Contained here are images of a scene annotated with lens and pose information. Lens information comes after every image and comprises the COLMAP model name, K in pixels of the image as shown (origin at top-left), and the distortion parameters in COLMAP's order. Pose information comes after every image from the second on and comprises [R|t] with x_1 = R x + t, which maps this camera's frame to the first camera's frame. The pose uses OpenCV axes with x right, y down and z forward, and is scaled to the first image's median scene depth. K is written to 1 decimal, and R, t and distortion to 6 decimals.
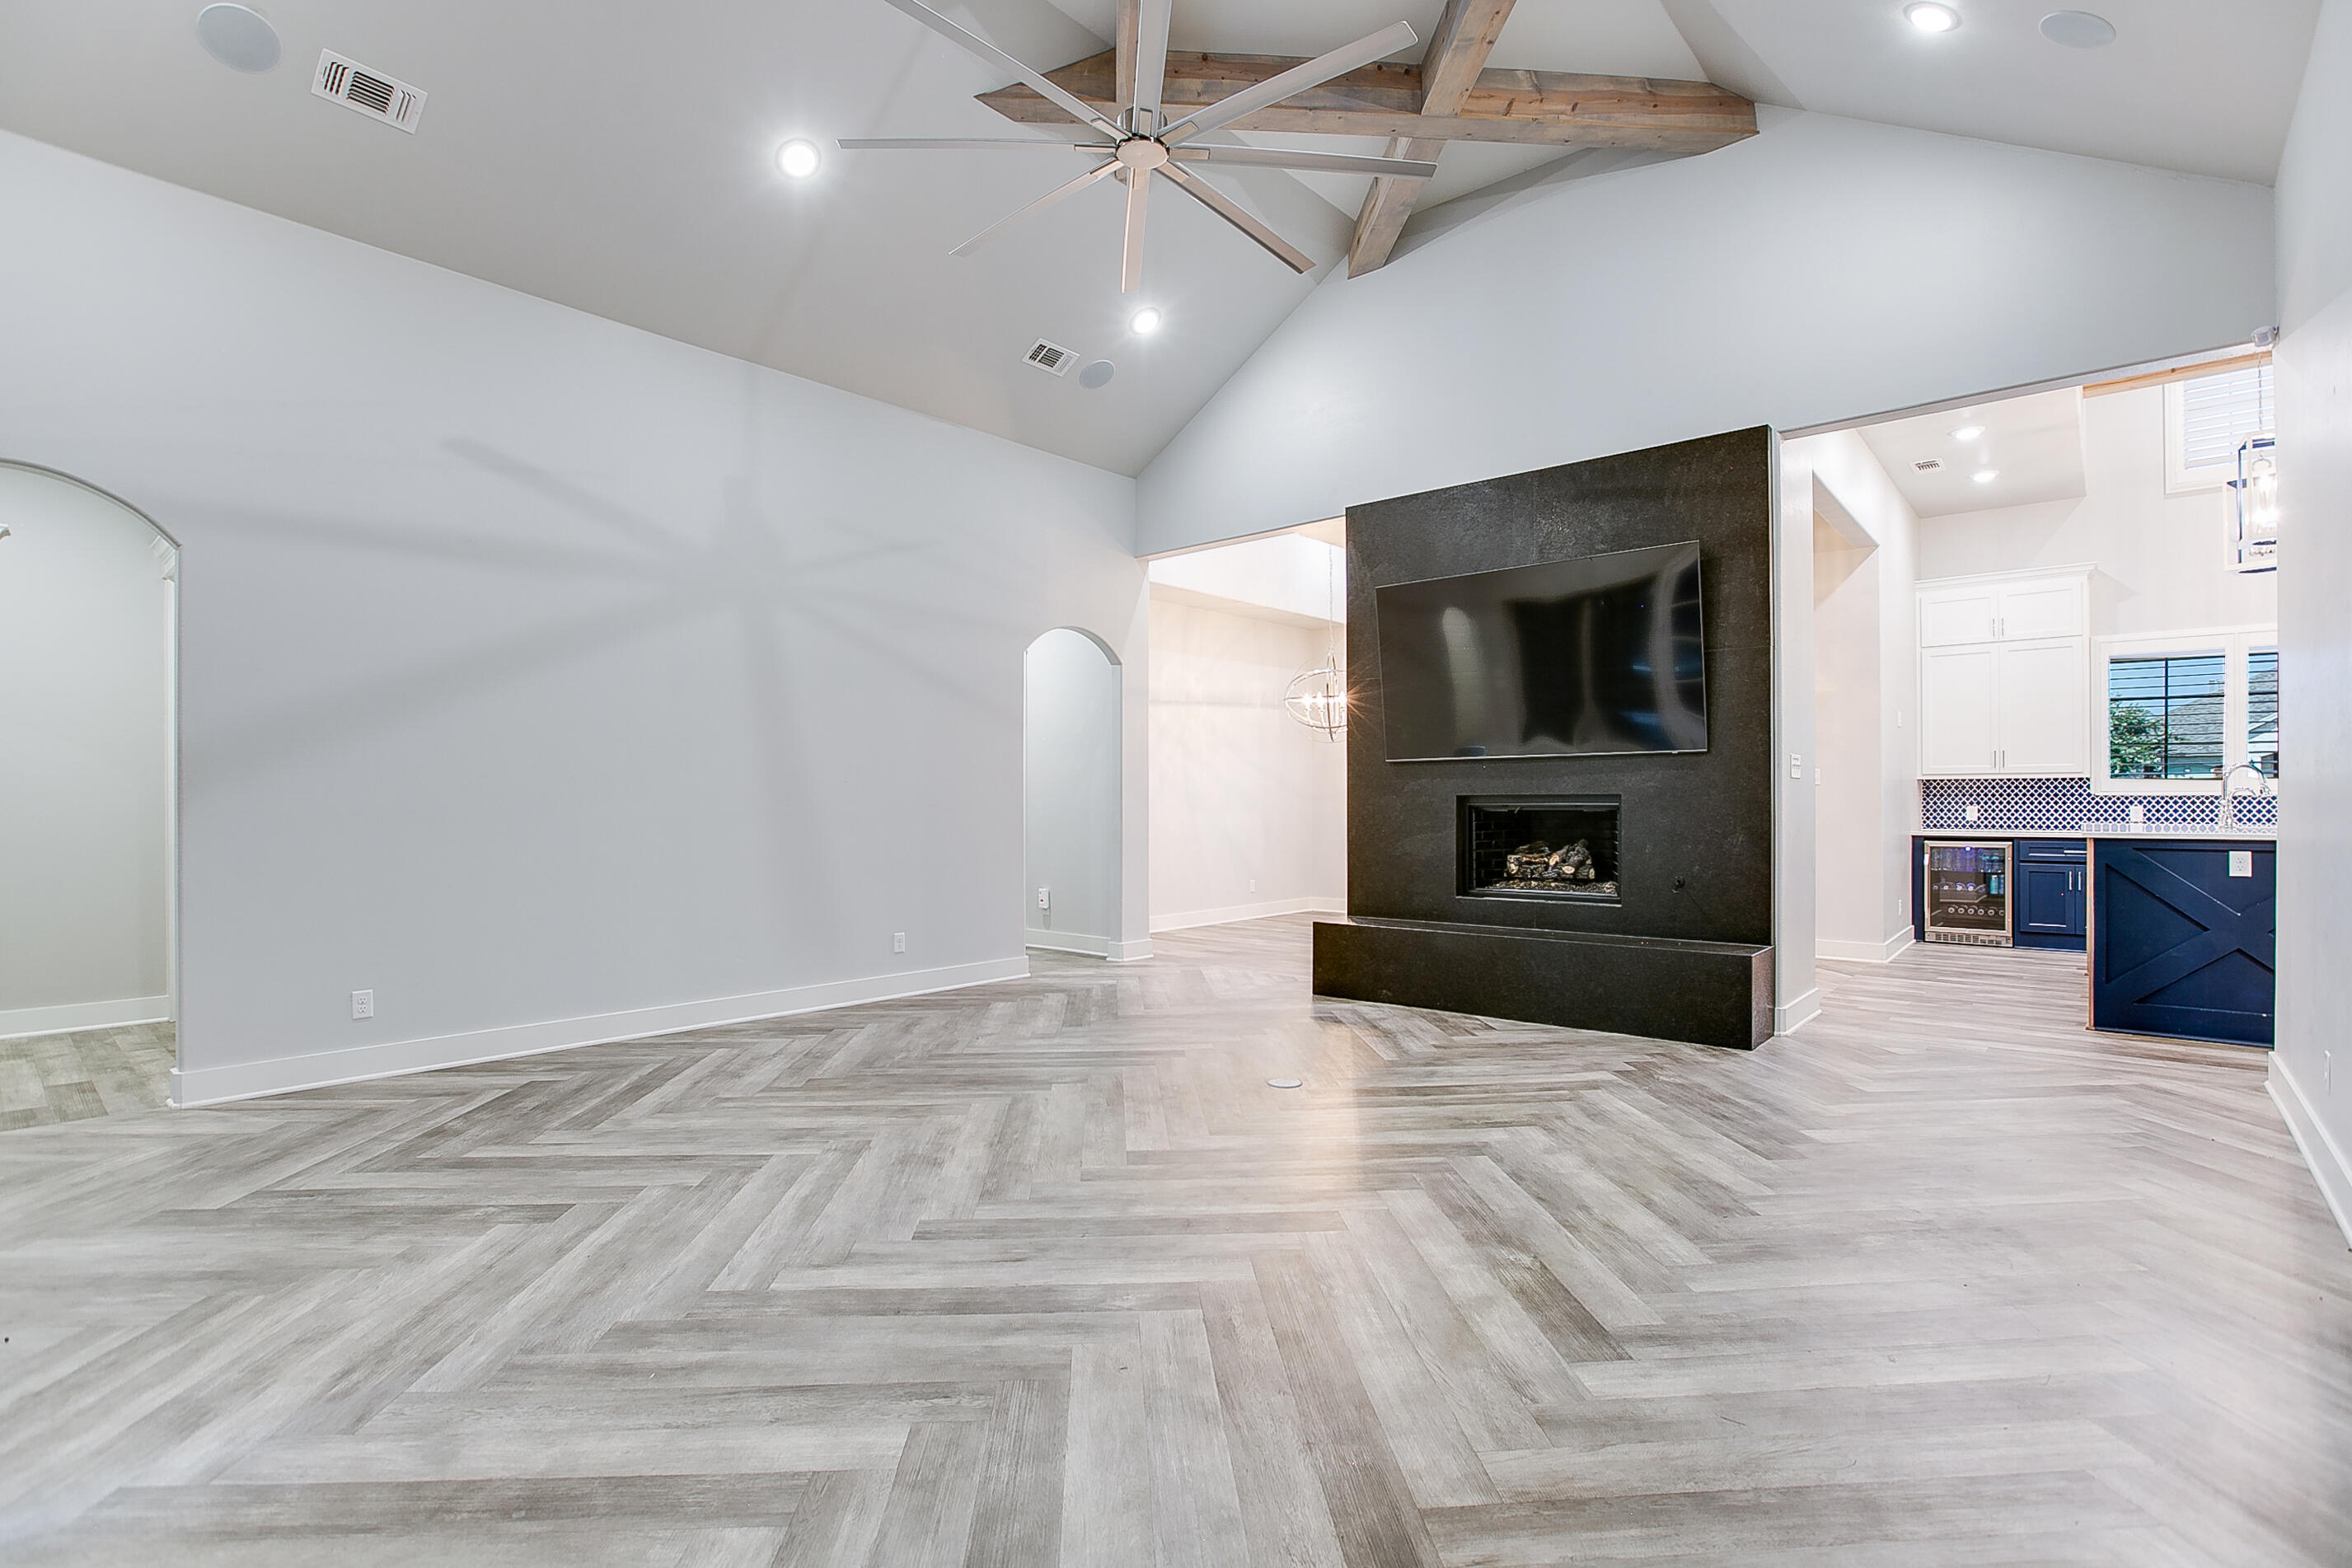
lens RADIAL K [[1089.9, 0, 1175.7], [0, 1089.9, 805.2], [0, 0, 1]] dist [-0.029312, 0.000562]
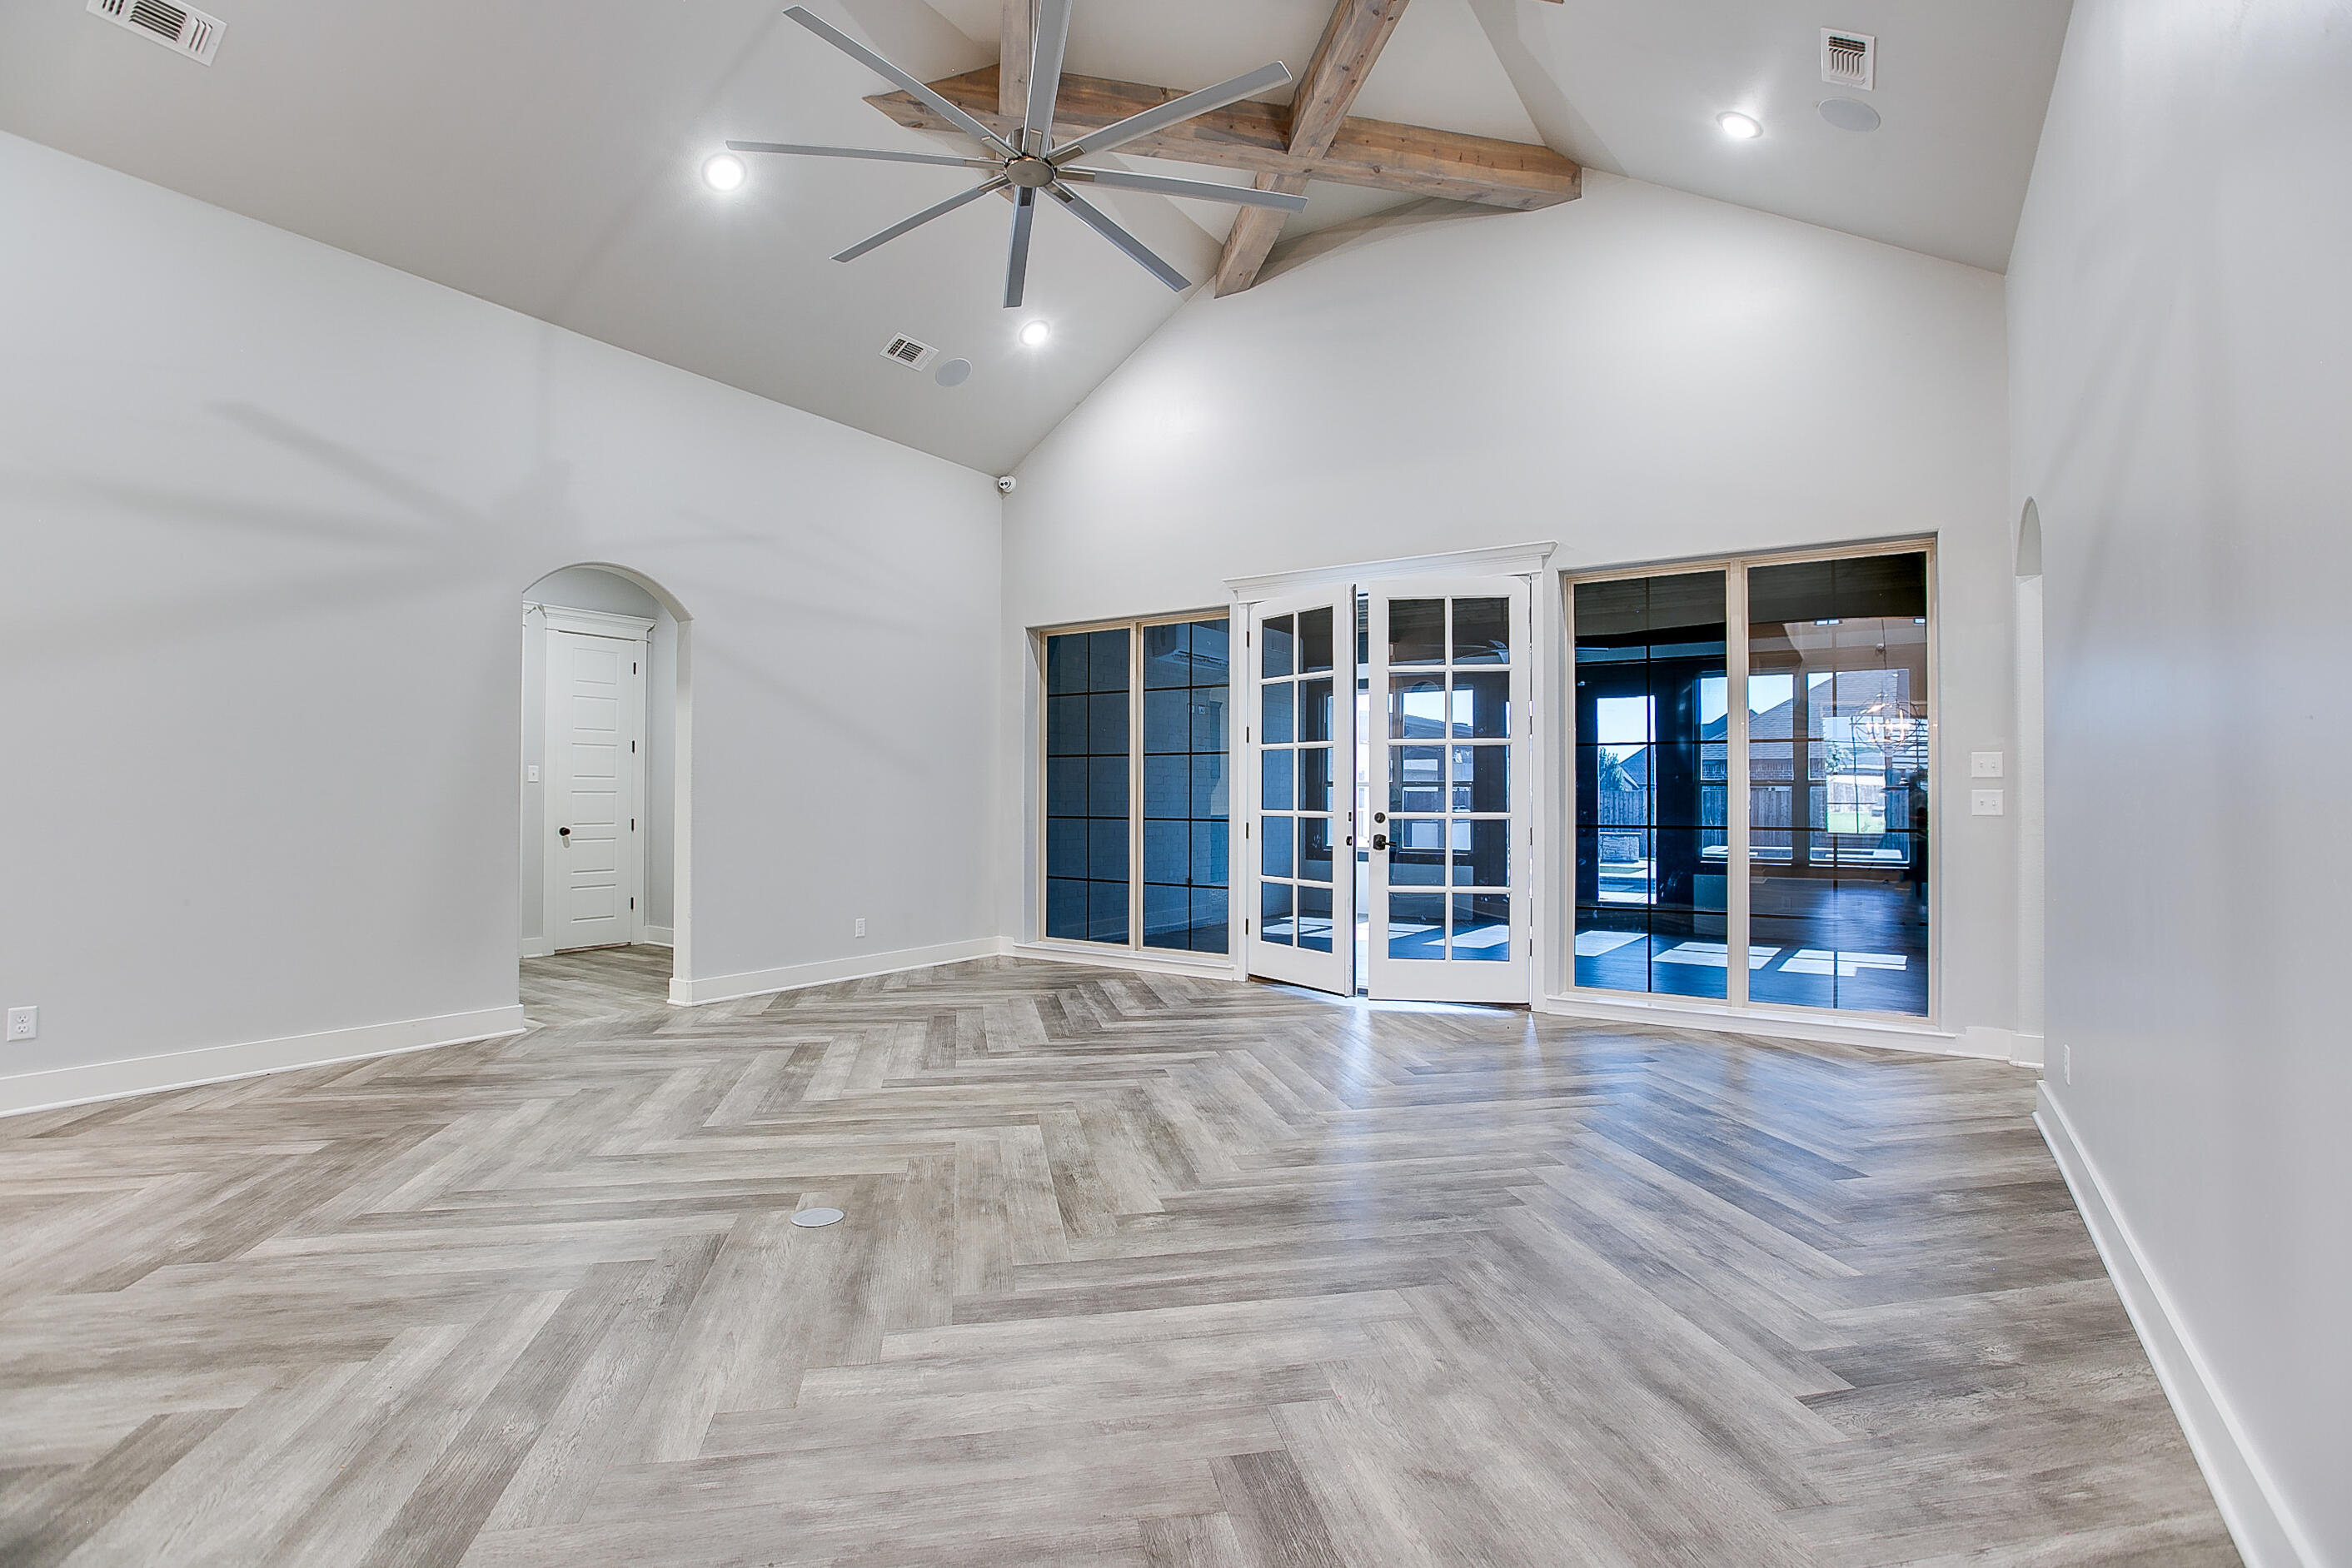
lens RADIAL K [[1094.6, 0, 1154.2], [0, 1094.6, 766.6], [0, 0, 1]] dist [-0.028695, 0.001548]
pose [[-0.993836, -0.003051, -0.110817, -0.036278], [-0.000169, 0.999662, -0.026008, -0.005615], [0.110859, -0.025829, -0.993500, 2.009826]]
